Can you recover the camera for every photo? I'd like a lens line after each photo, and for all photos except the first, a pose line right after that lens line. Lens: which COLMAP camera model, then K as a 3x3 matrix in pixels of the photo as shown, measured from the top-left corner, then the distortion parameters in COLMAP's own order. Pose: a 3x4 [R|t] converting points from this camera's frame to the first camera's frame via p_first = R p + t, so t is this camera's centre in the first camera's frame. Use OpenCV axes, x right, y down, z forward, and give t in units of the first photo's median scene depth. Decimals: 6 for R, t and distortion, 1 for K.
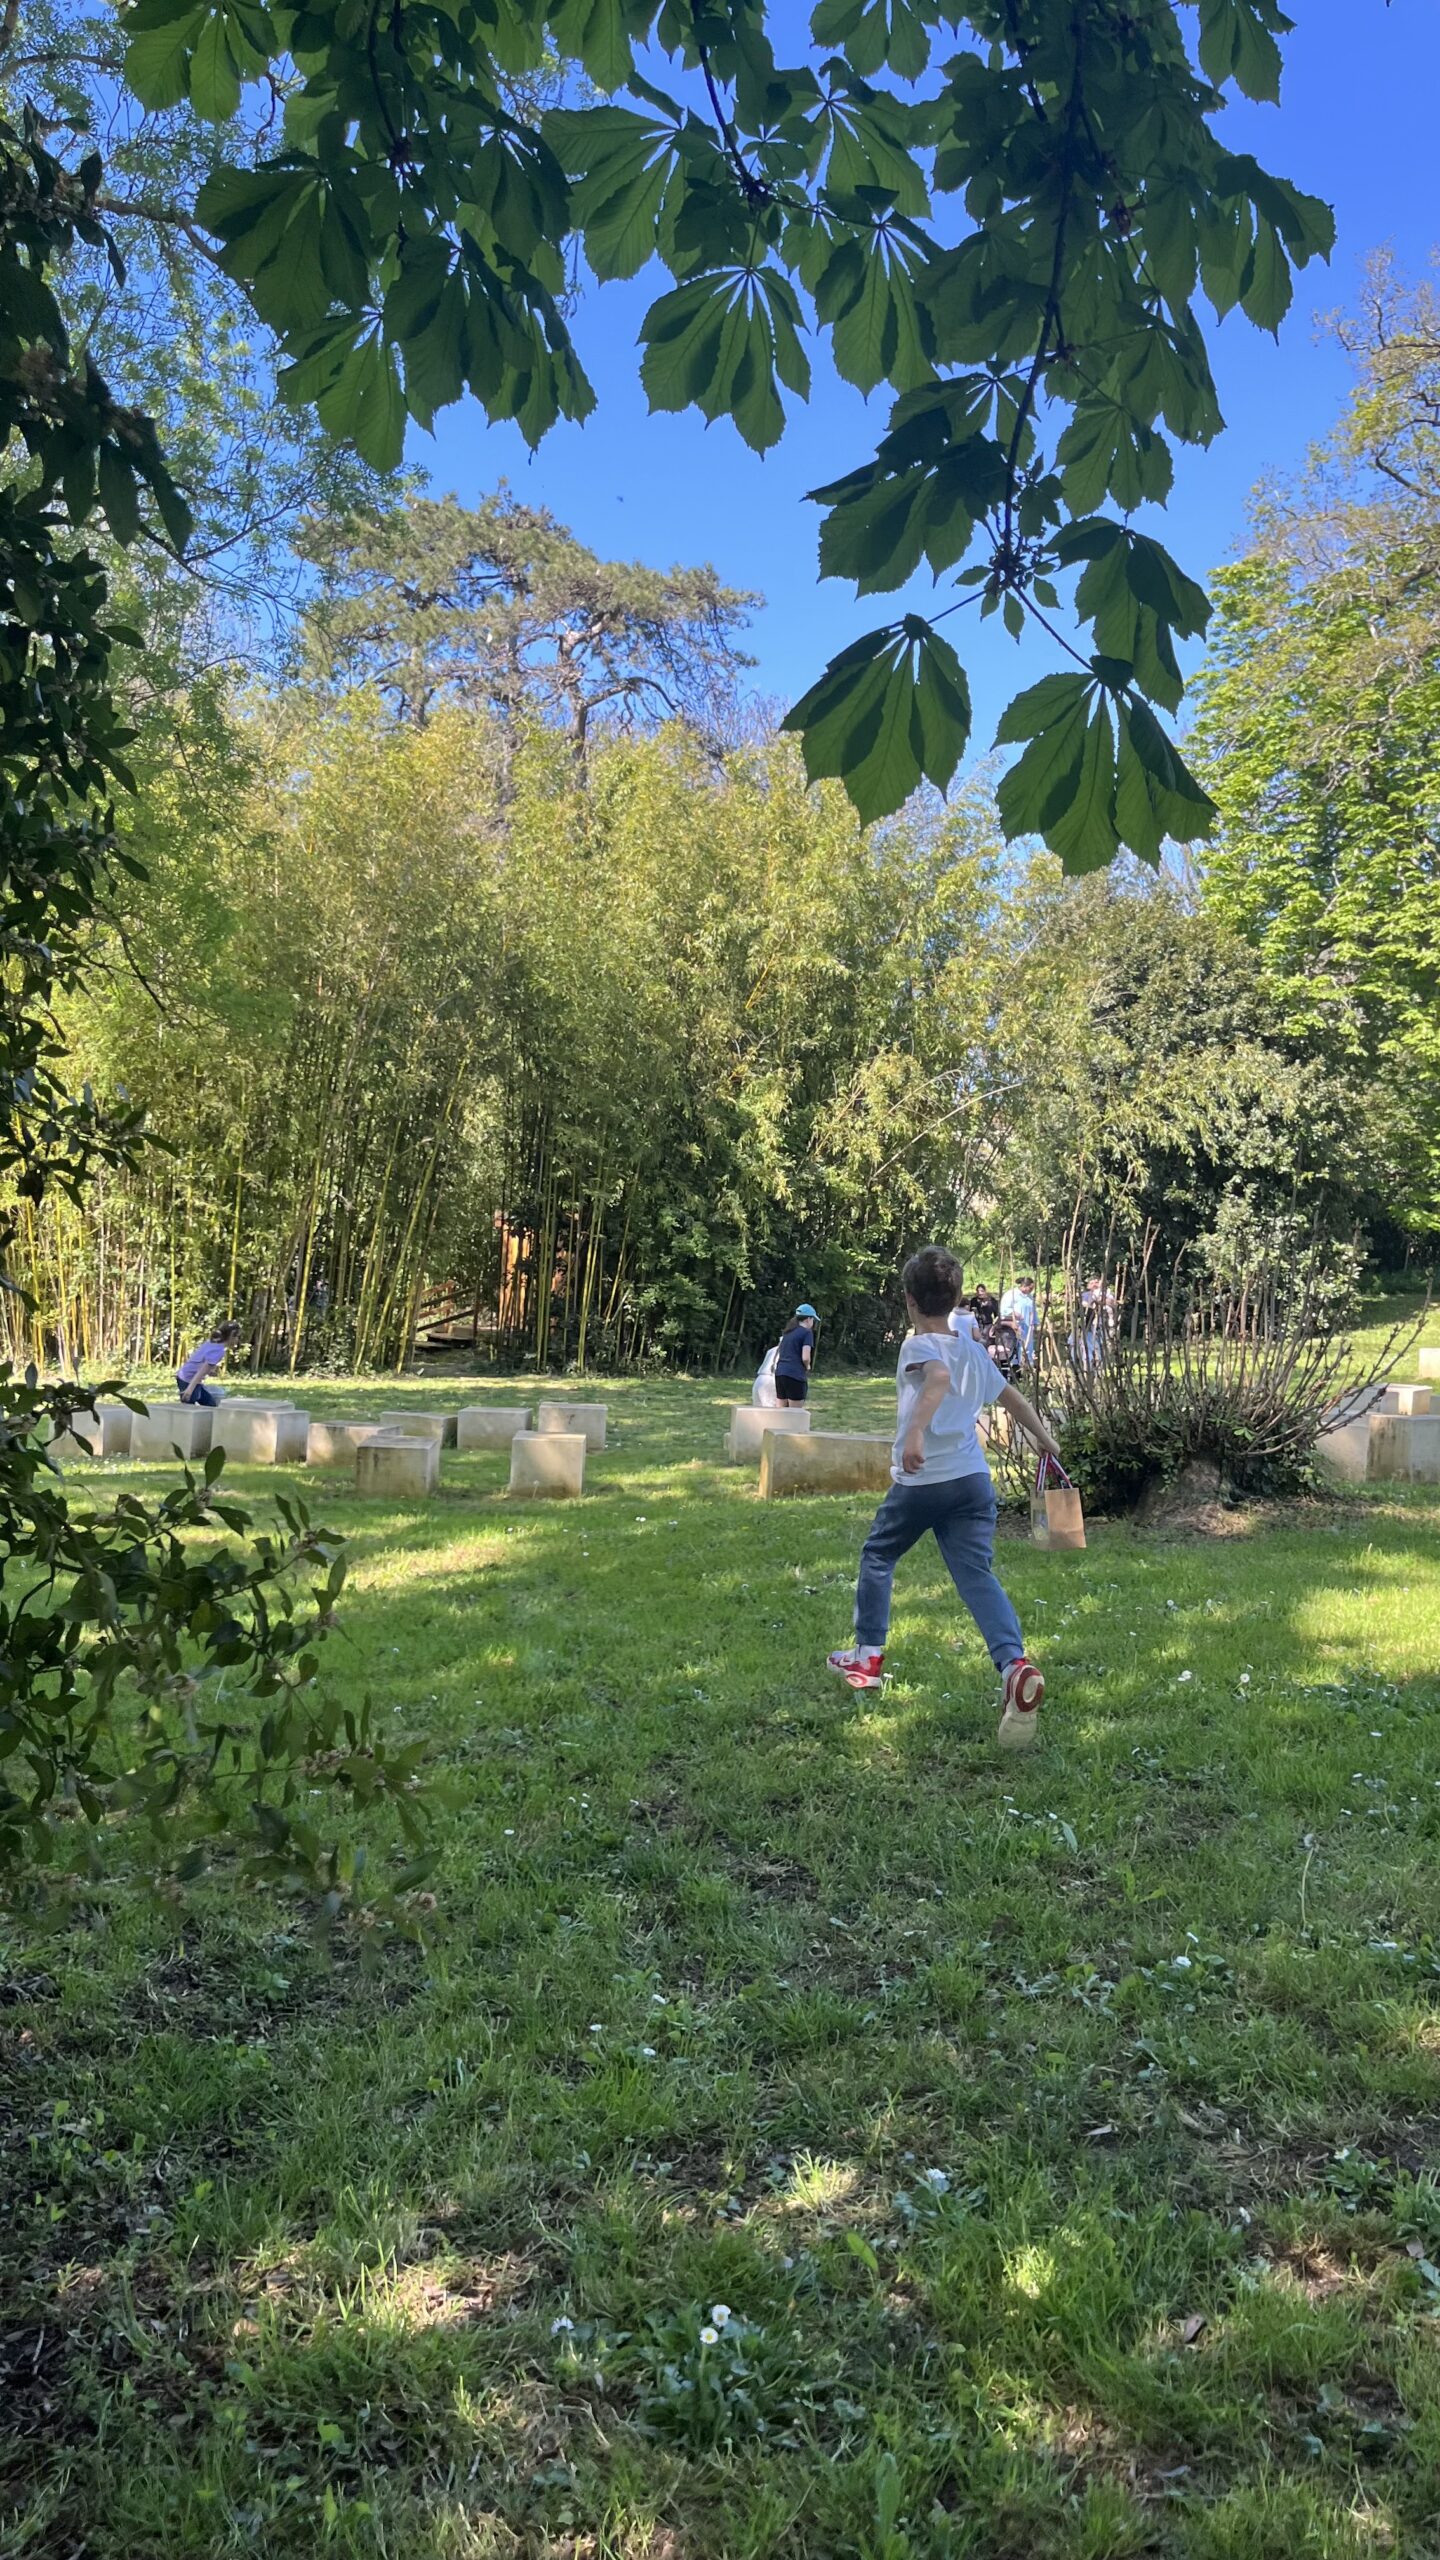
lens RADIAL K [[1858.9, 0, 741.7], [0, 1858.9, 1266.3], [0, 0, 1]] dist [0.063603, -0.096061]
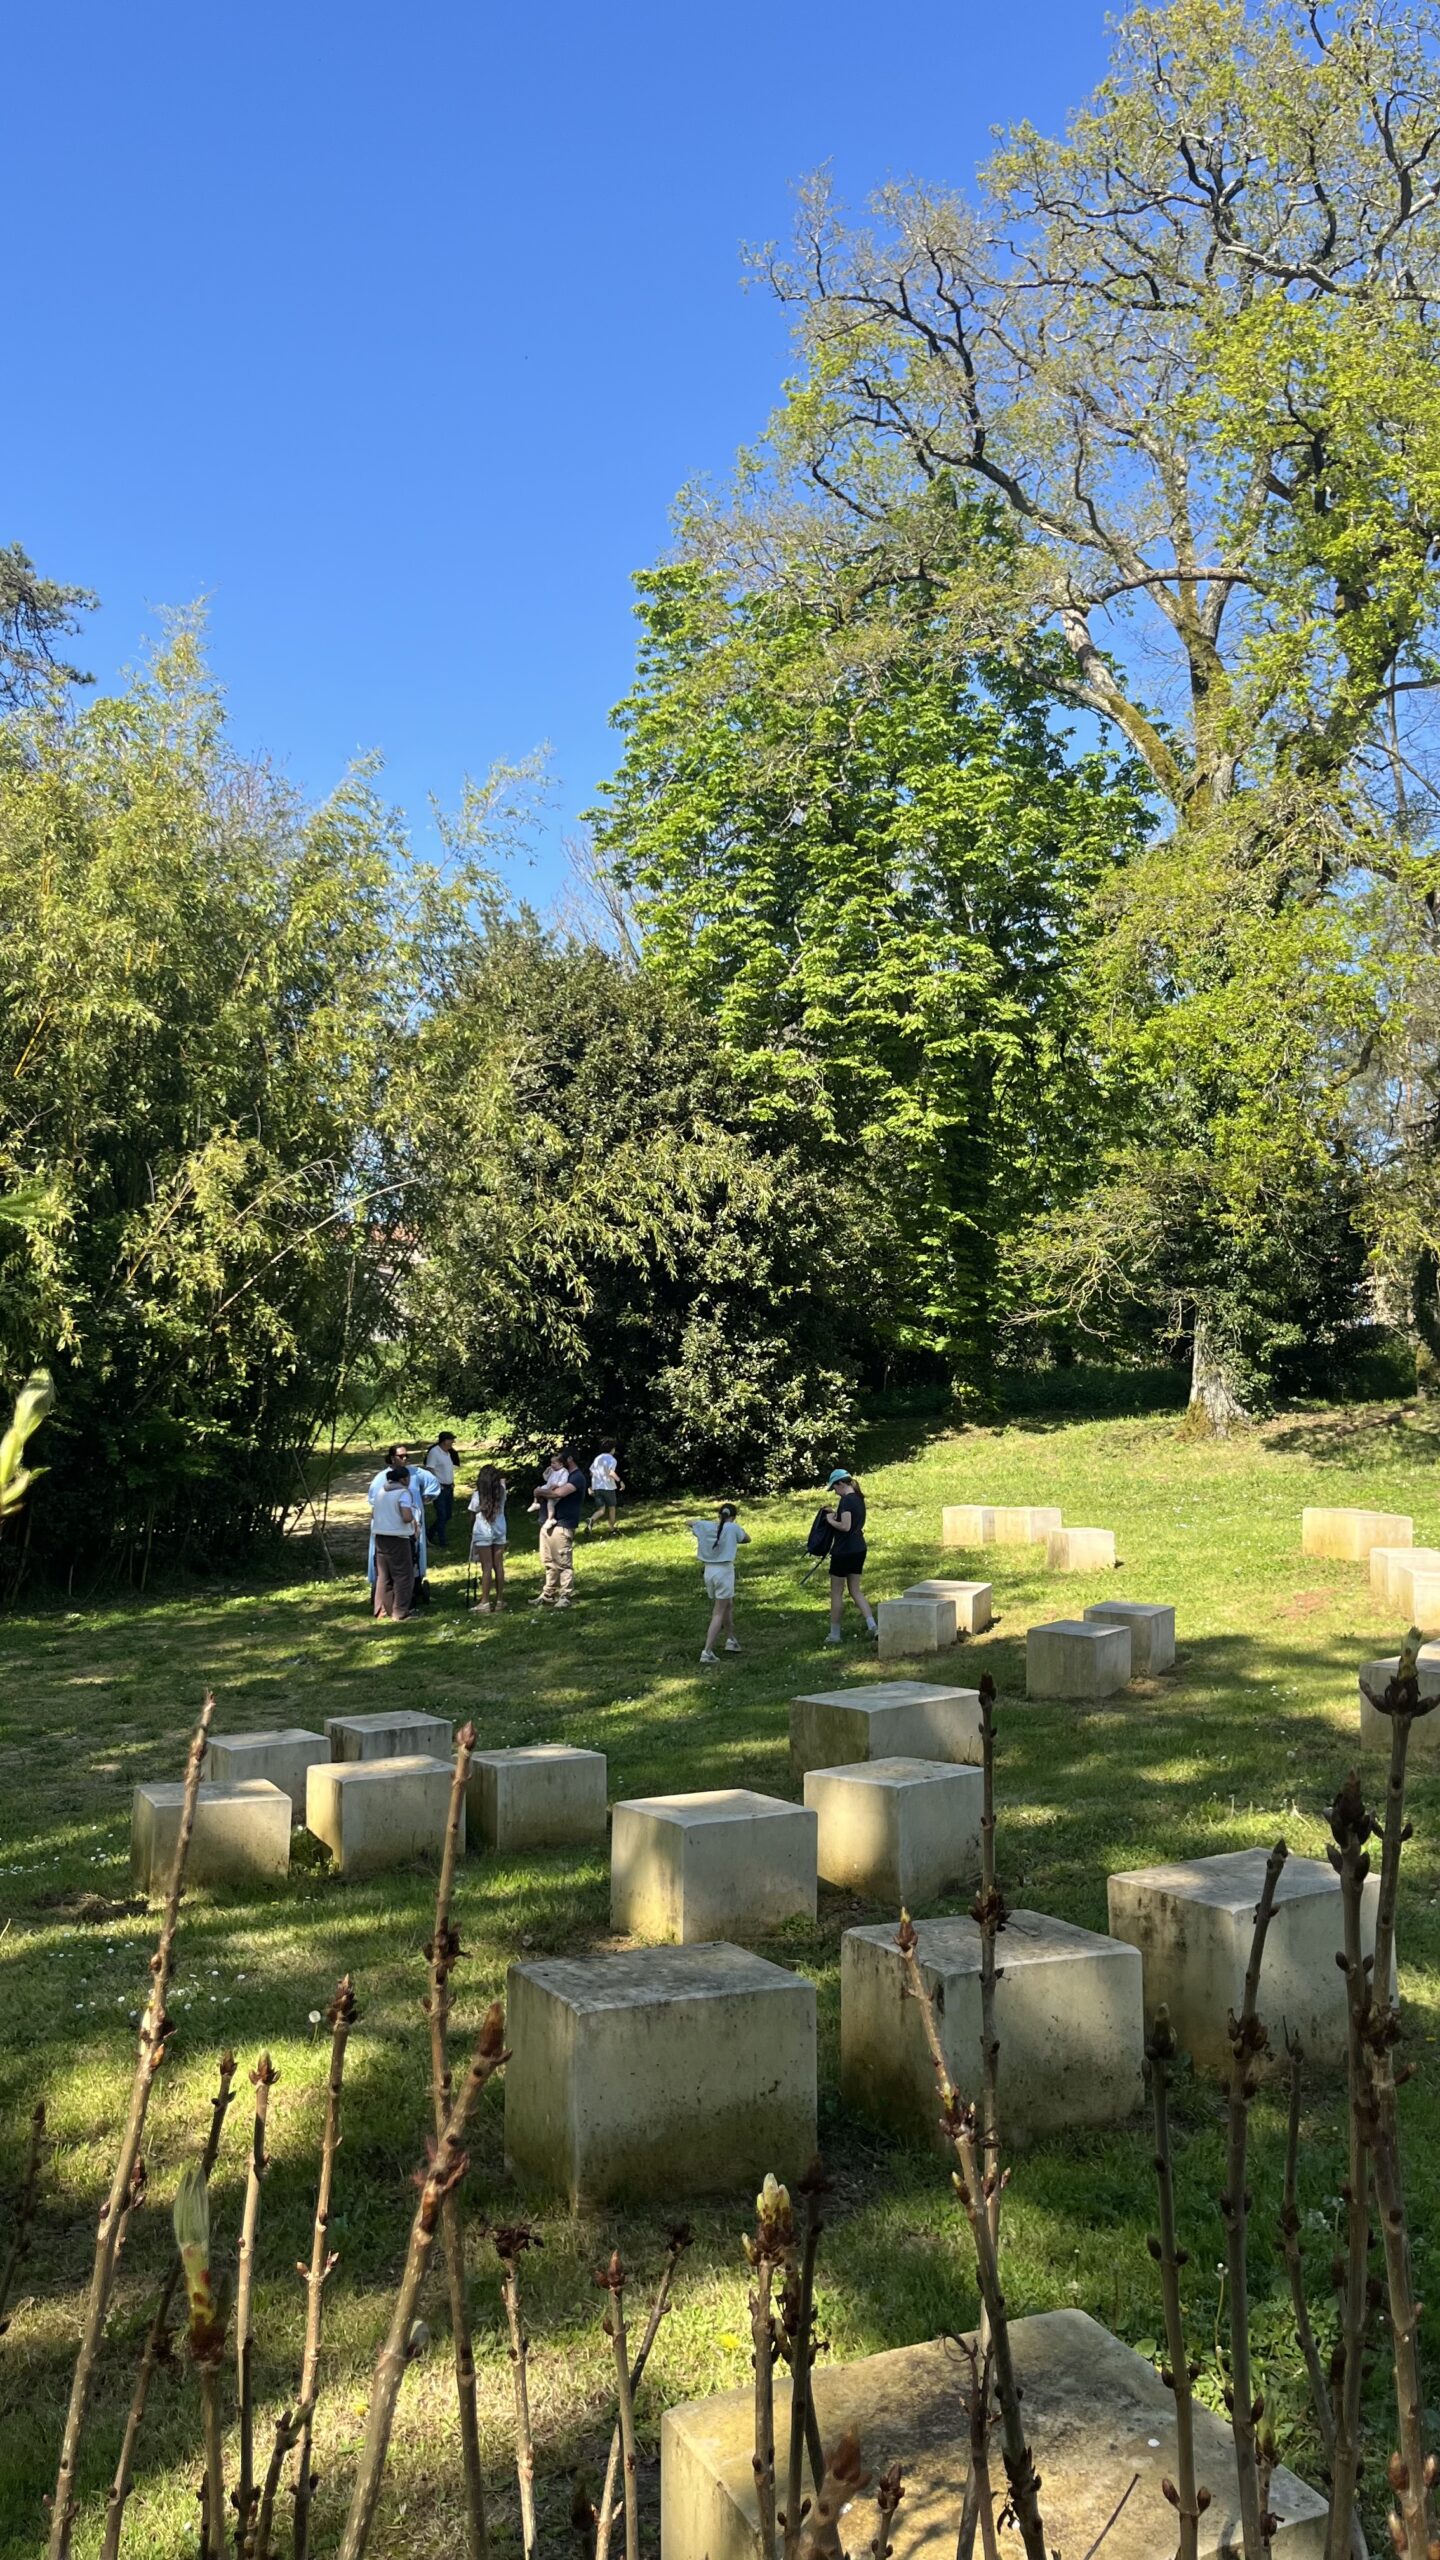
lens RADIAL K [[1858.9, 0, 741.7], [0, 1858.9, 1266.3], [0, 0, 1]] dist [0.063603, -0.096061]
pose [[0.958073, -0.029851, 0.284966, 0.053437], [0.048556, 0.997088, -0.058801, -0.012353], [-0.282381, 0.070172, 0.956732, 0.229704]]
